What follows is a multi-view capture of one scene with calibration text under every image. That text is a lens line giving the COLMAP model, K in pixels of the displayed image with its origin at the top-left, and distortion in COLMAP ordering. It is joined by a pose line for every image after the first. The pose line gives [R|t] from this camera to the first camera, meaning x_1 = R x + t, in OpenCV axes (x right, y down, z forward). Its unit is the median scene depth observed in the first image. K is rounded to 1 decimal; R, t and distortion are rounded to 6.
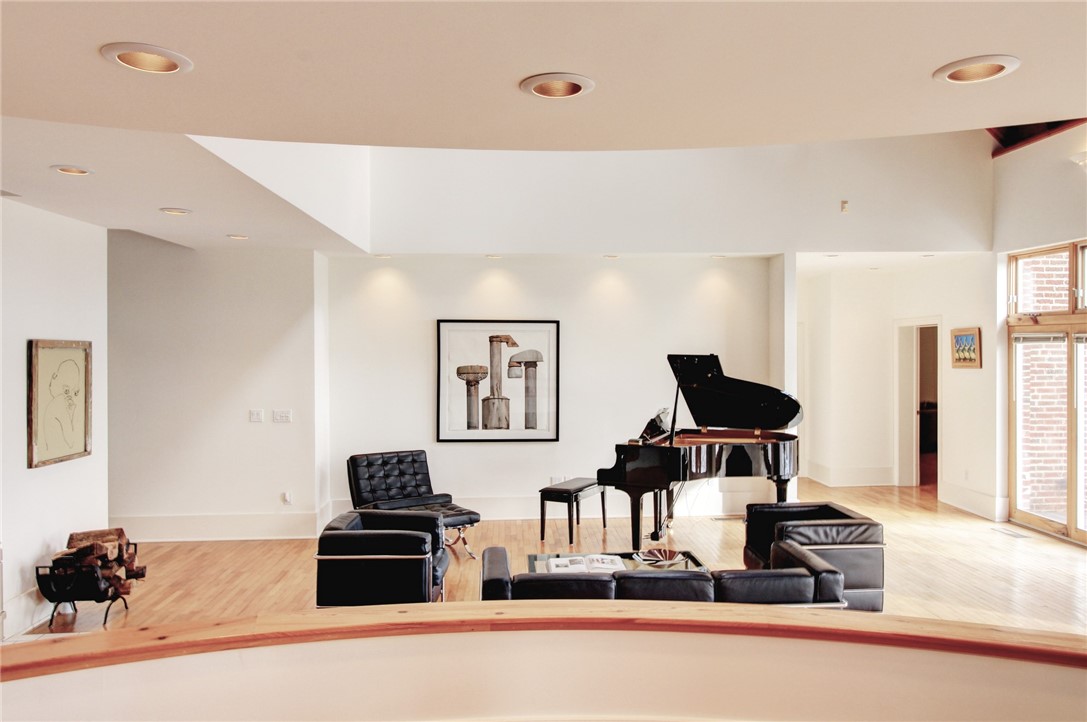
lens RADIAL K [[770.1, 0, 557.9], [0, 770.1, 354.6], [0, 0, 1]] dist [0.010865, -0.003487]
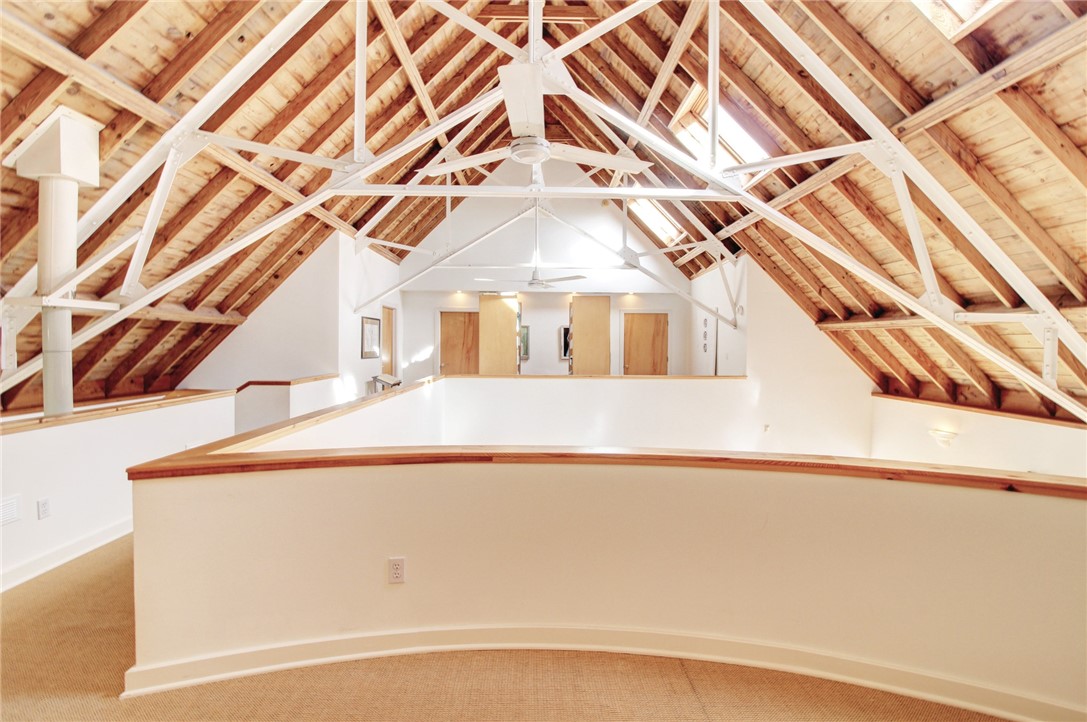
lens RADIAL K [[504.8, 0, 544.5], [0, 504.8, 350.9], [0, 0, 1]] dist [-0.014490, -0.001470]
pose [[0.998375, 0.011456, -0.055827, 0.006557], [-0.010858, 0.999881, 0.011003, -0.346969], [0.055947, -0.010379, 0.998380, 0.035326]]
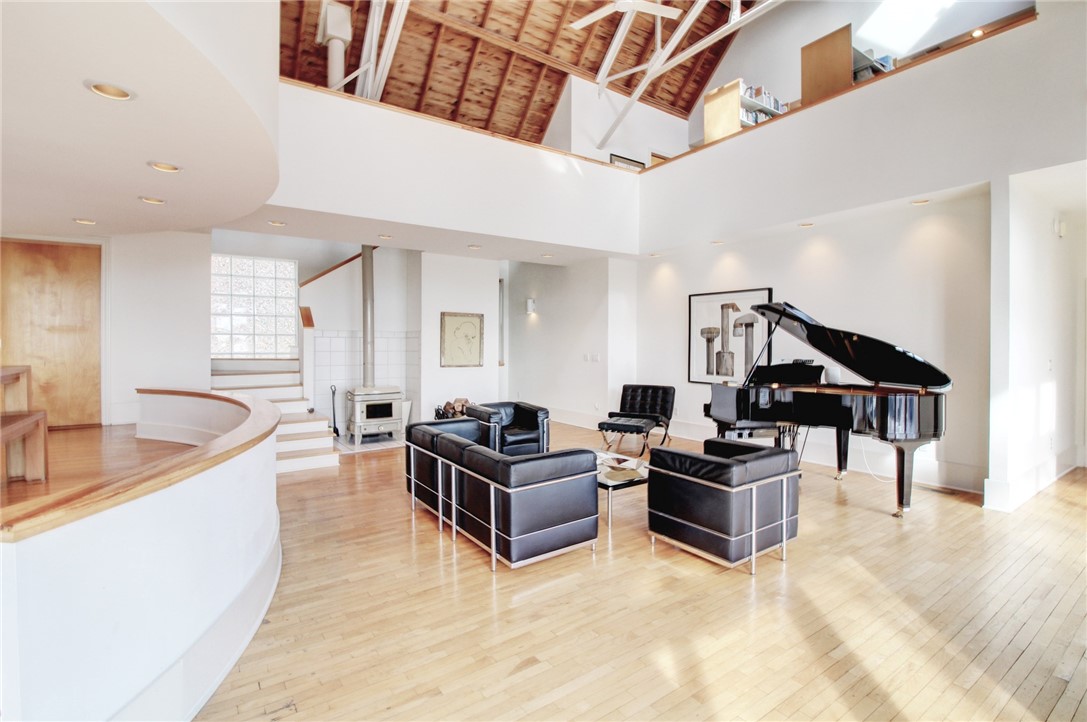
lens RADIAL K [[504.8, 0, 547.9], [0, 504.8, 353.0], [0, 0, 1]] dist [-0.014490, -0.001470]
pose [[0.510152, 0.017911, -0.859898, 0.514596], [-0.011221, 0.999837, 0.014169, 0.051448], [0.860011, 0.002420, 0.510270, 0.324313]]
